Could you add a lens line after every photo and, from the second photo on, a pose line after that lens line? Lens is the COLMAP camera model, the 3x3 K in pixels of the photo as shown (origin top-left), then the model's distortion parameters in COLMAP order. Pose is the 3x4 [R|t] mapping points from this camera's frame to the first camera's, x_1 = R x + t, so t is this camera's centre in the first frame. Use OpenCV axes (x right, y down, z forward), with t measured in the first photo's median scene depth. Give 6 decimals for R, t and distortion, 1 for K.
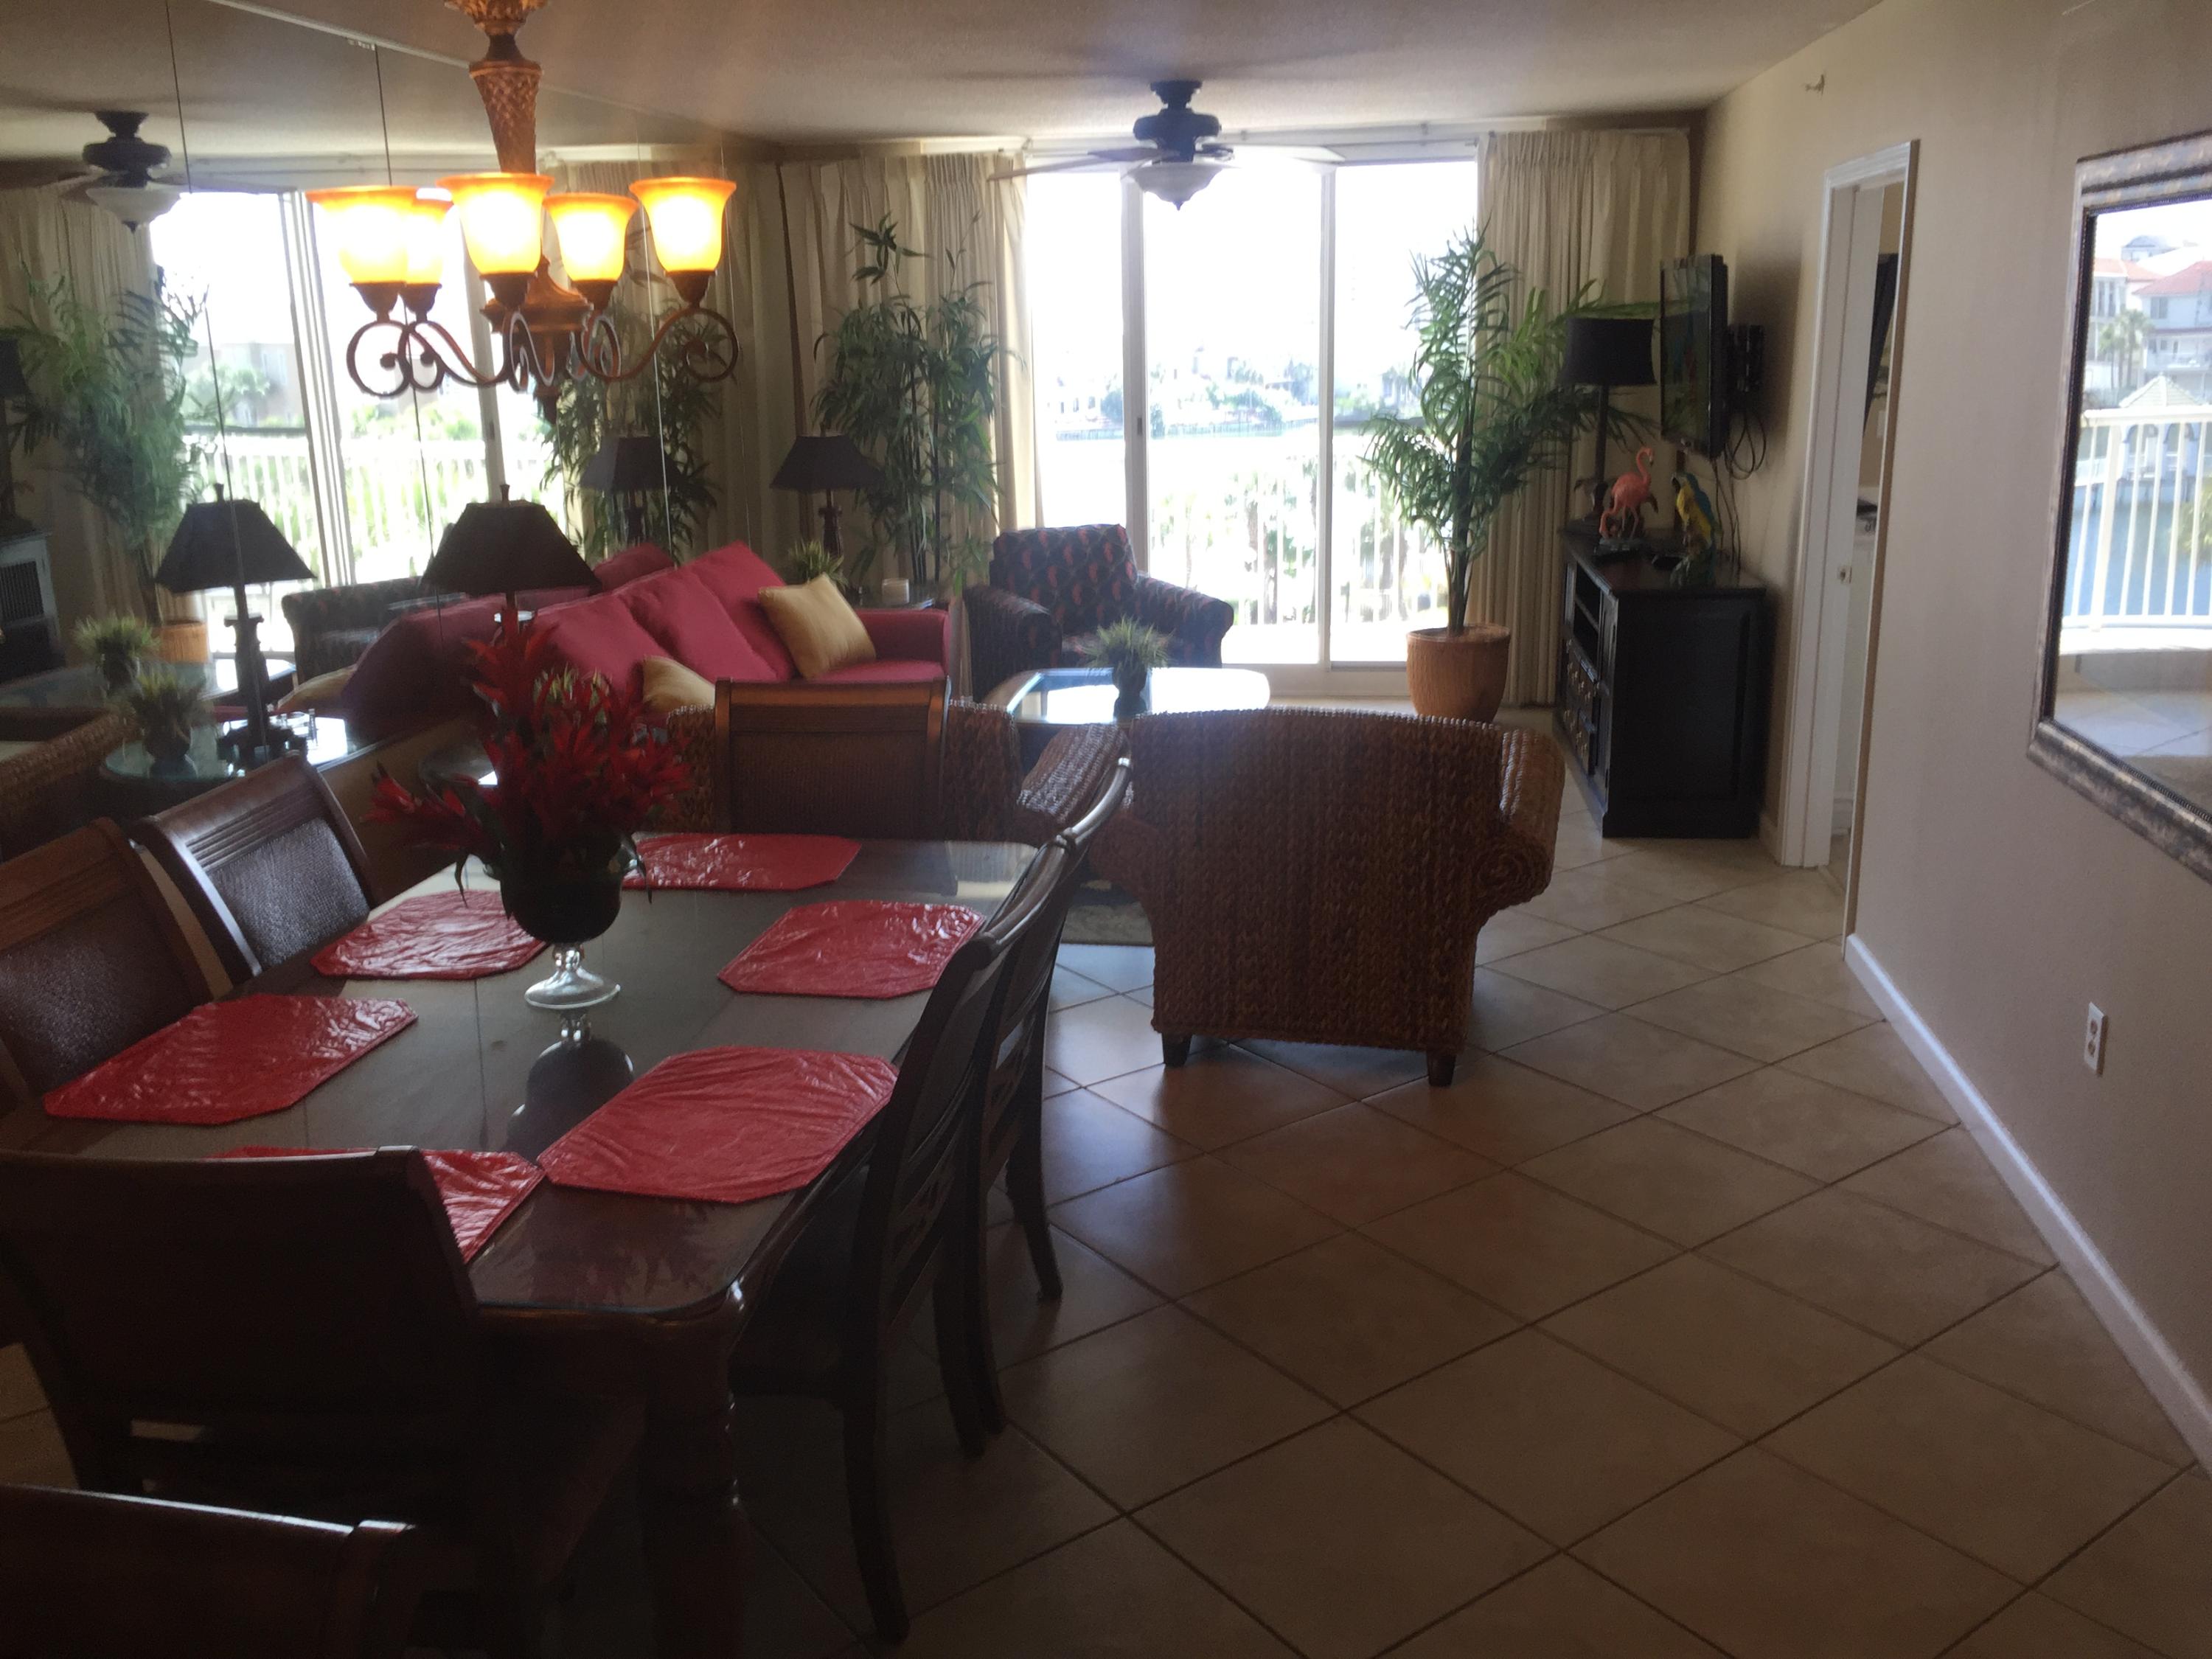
lens RADIAL K [[1911.4, 0, 1102.4], [0, 1911.4, 805.6], [0, 0, 1]] dist [0.095107, -0.124554]
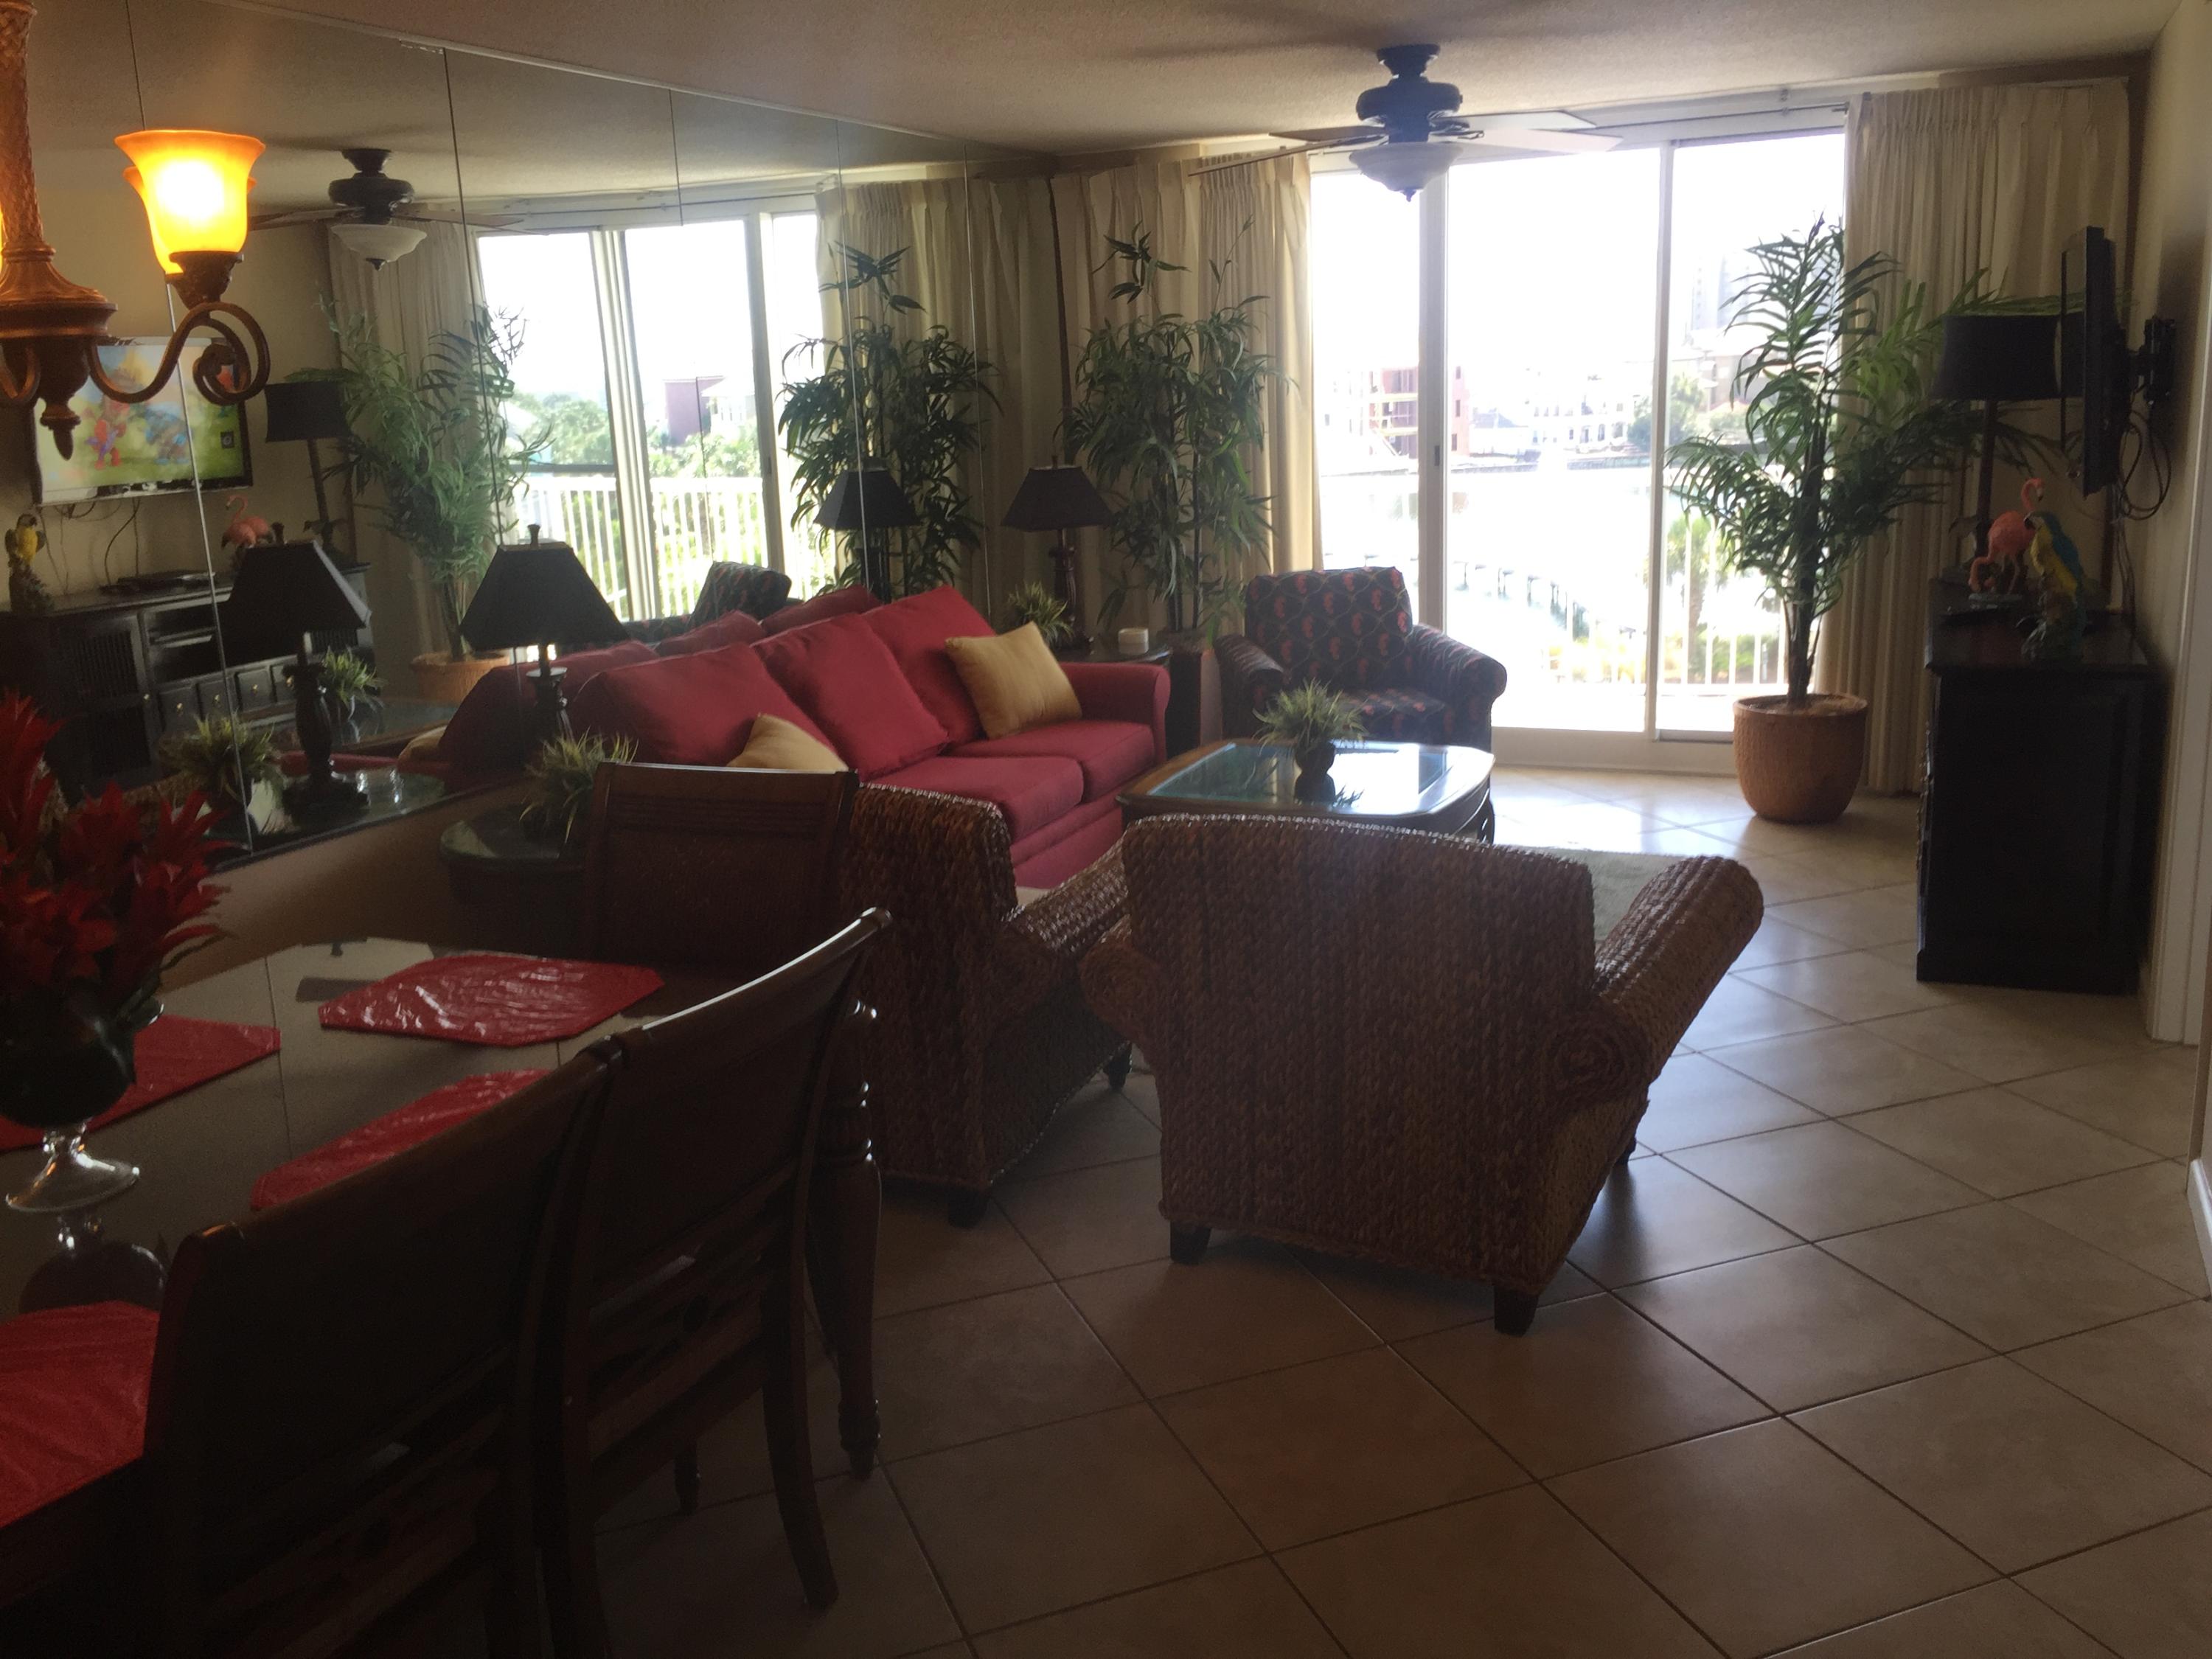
lens RADIAL K [[1903.3, 0, 1104.7], [0, 1903.3, 819.4], [0, 0, 1]] dist [0.088021, -0.121419]
pose [[0.963297, 0.044204, -0.264774, 0.122899], [-0.046342, 0.998924, -0.001830, -0.026116], [0.264408, 0.014033, 0.964309, 0.134711]]
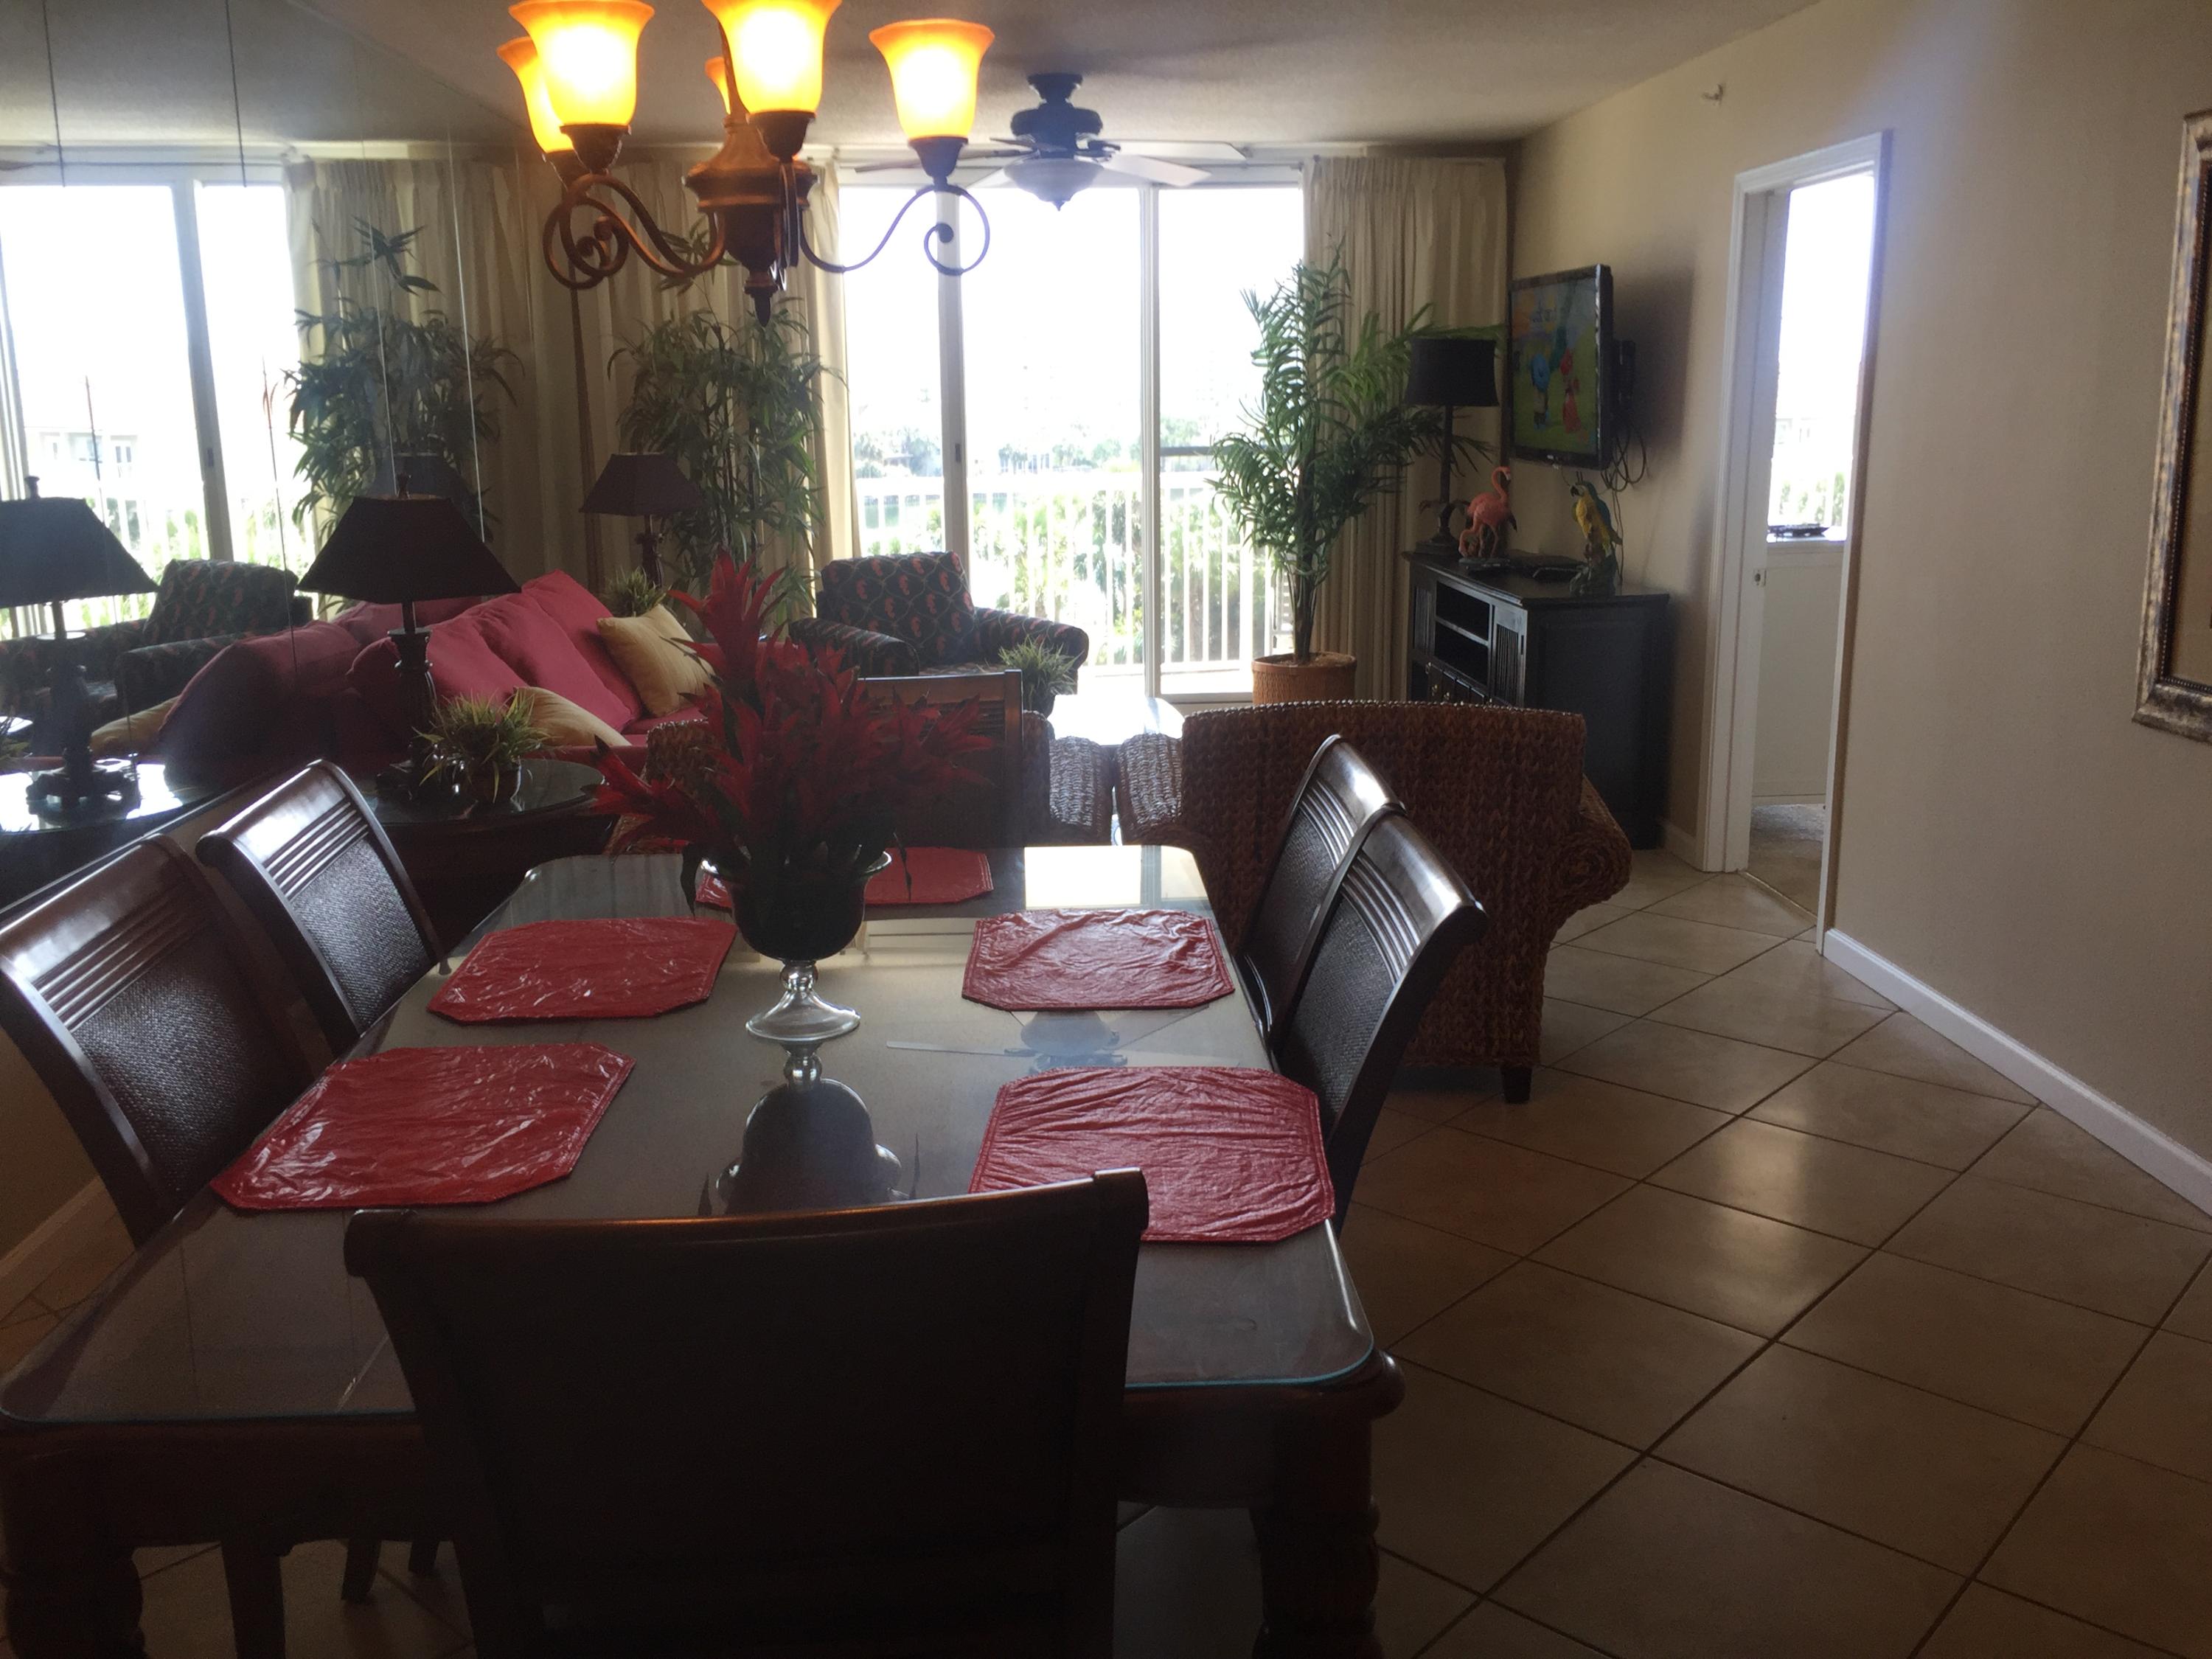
lens RADIAL K [[1911.4, 0, 1102.4], [0, 1911.4, 805.6], [0, 0, 1]] dist [0.095107, -0.124554]
pose [[0.979317, -0.035274, 0.199234, -0.116917], [0.043190, 0.998435, -0.035523, 0.015092], [-0.197669, 0.043393, 0.979308, 0.067380]]
